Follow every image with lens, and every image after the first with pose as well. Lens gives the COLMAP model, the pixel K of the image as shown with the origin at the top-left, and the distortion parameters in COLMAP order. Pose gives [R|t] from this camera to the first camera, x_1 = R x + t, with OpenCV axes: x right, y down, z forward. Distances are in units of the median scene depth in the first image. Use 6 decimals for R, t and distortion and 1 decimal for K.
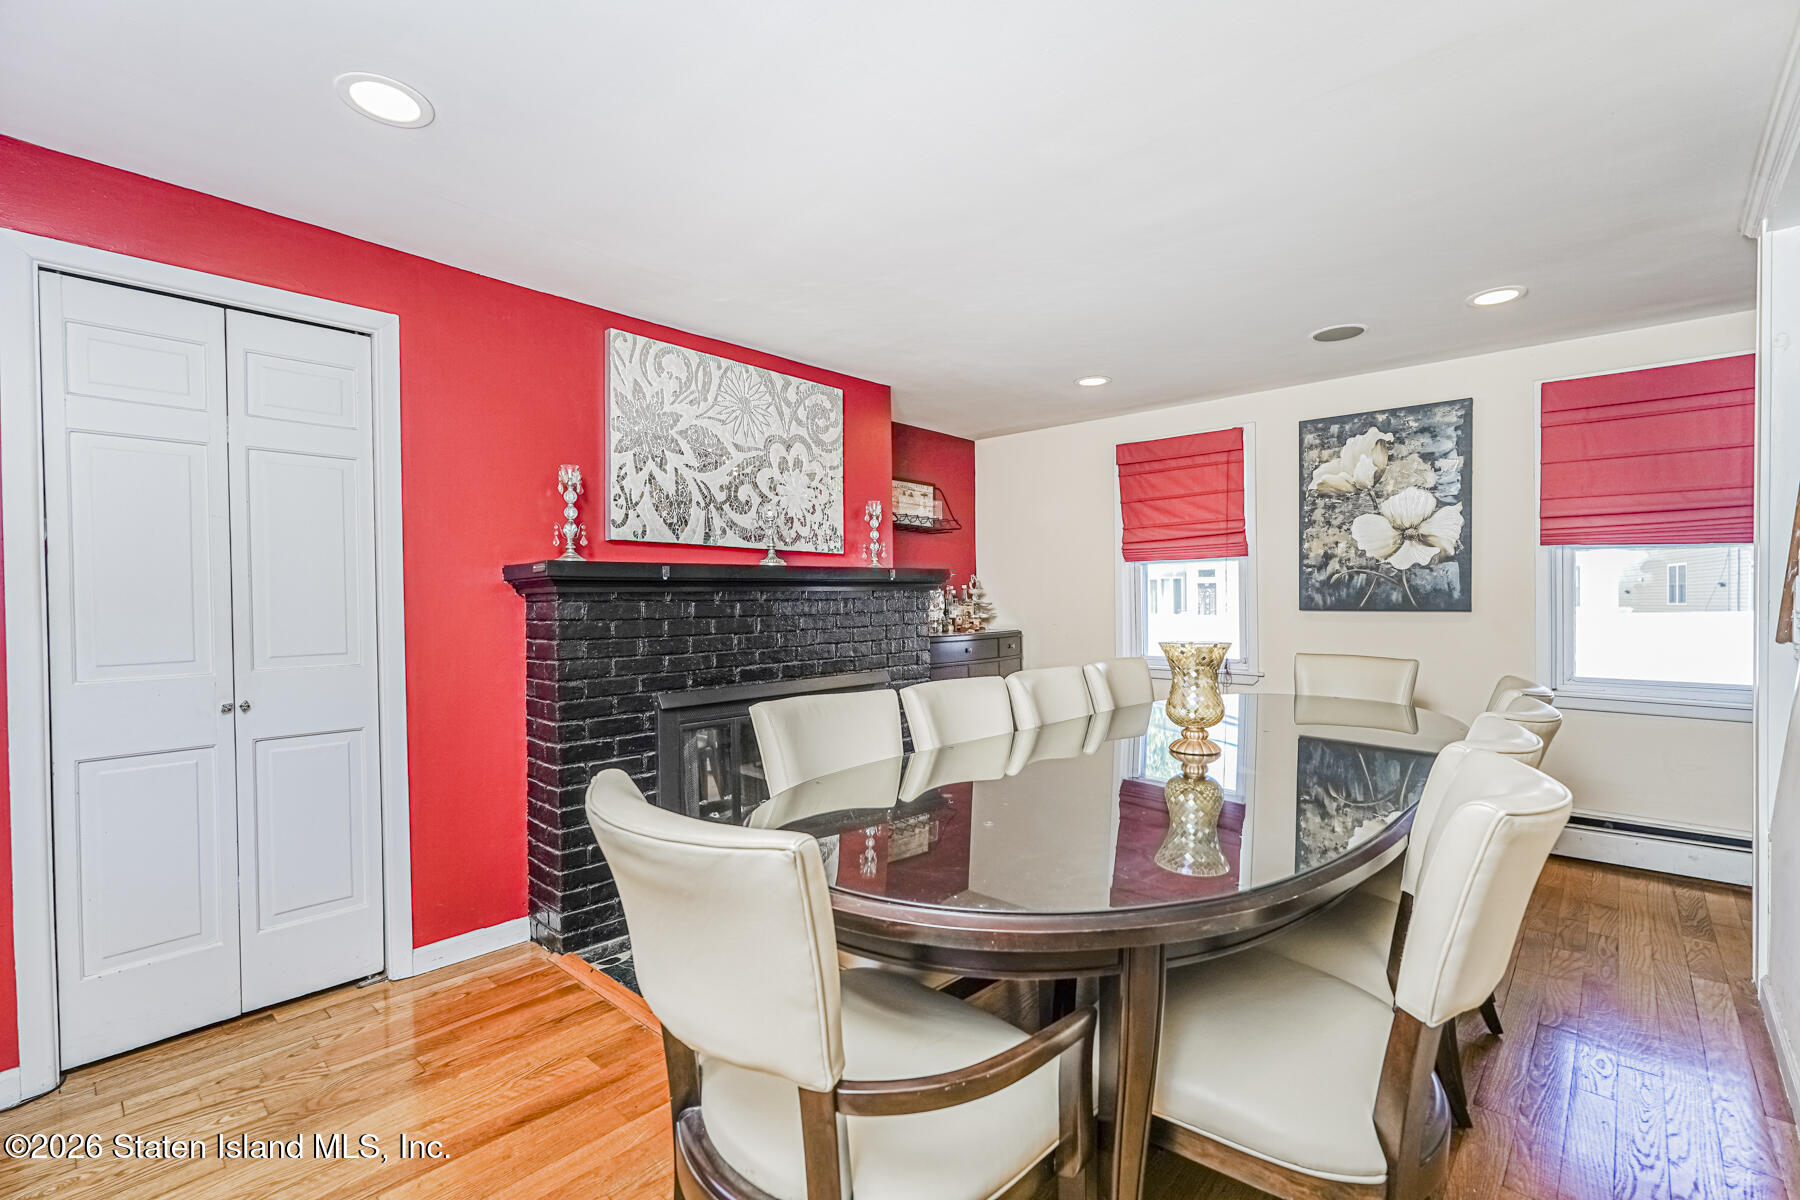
lens RADIAL K [[794.6, 0, 905.0], [0, 794.6, 606.4], [0, 0, 1]] dist [-0.003051, 0.001523]
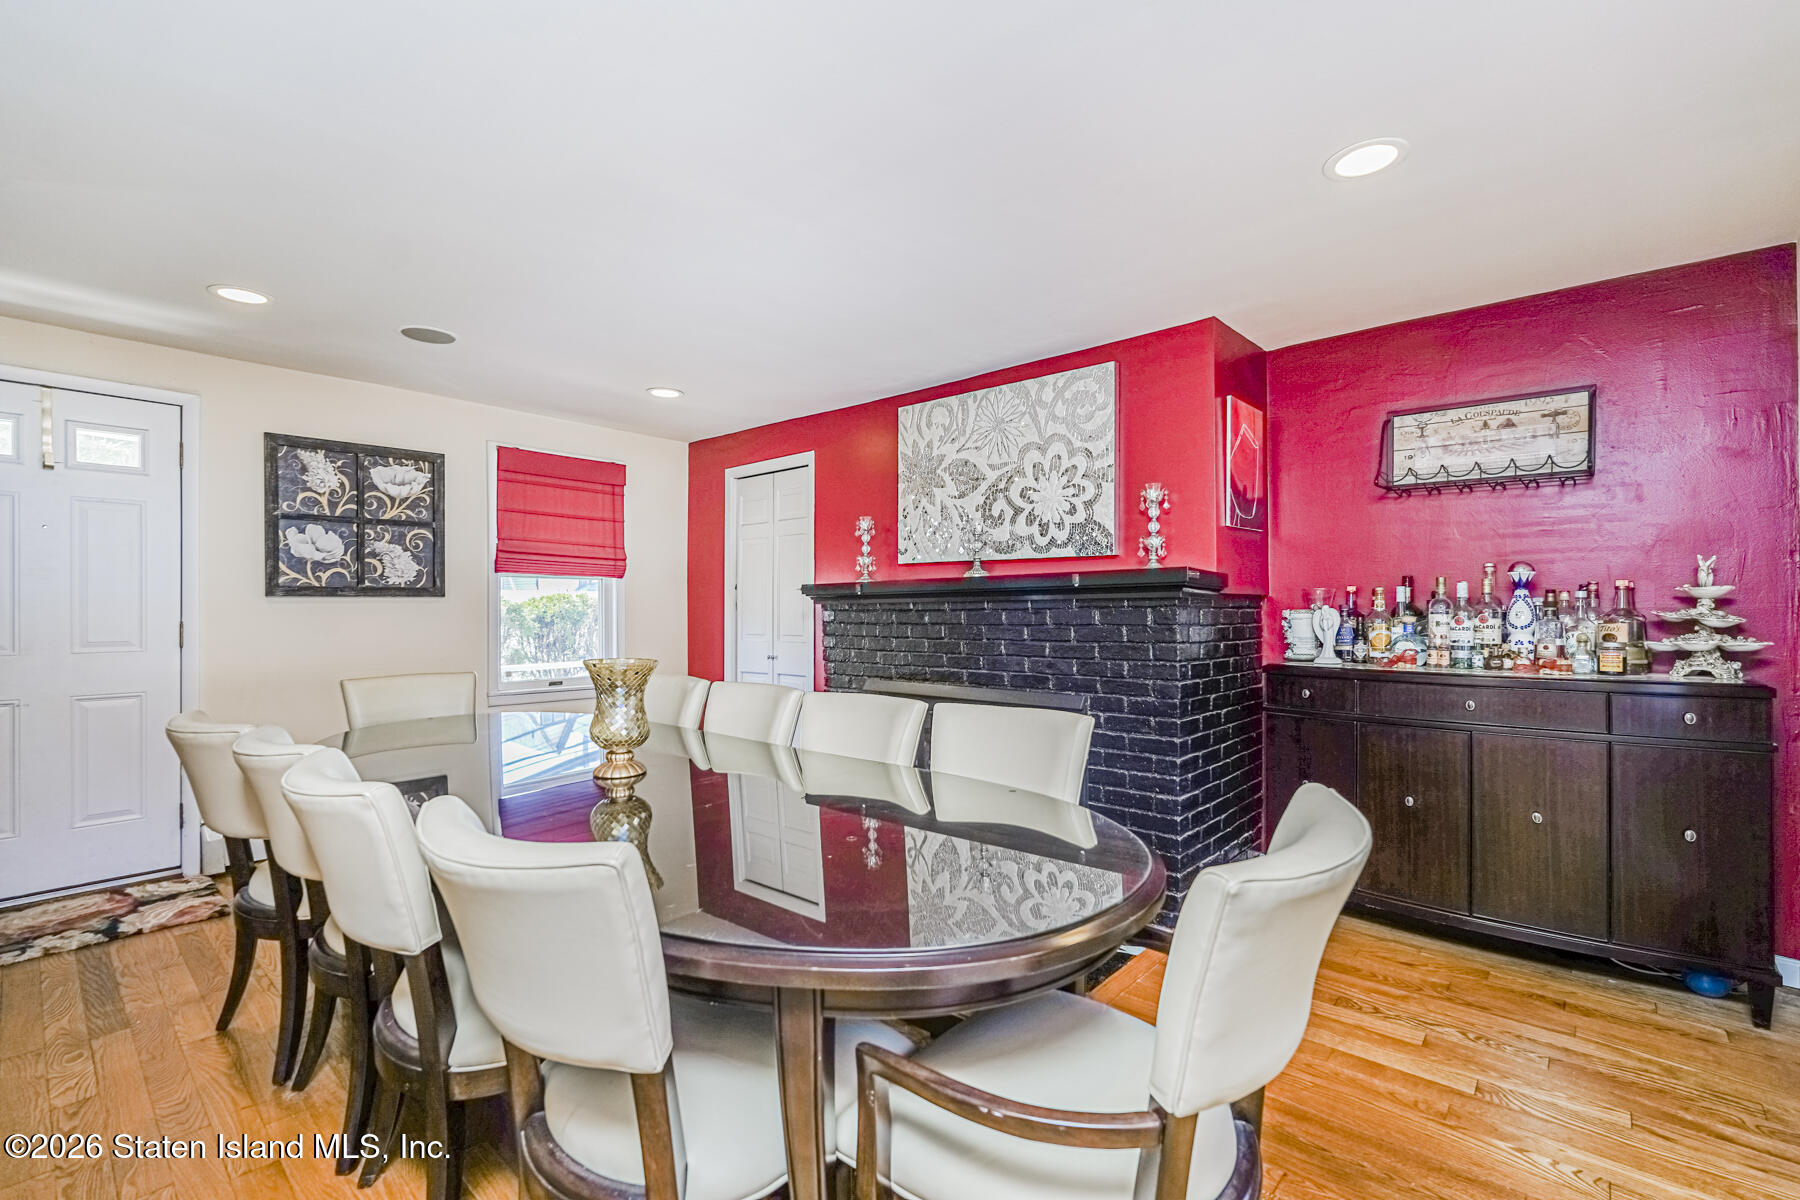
lens RADIAL K [[797.4, 0, 902.4], [0, 797.4, 607.3], [0, 0, 1]] dist [-0.017234, 0.009795]
pose [[0.017145, 0.004735, -0.999842, 0.891045], [-0.006236, 0.999970, 0.004629, -0.015100], [0.999834, 0.006156, 0.017174, 0.887738]]
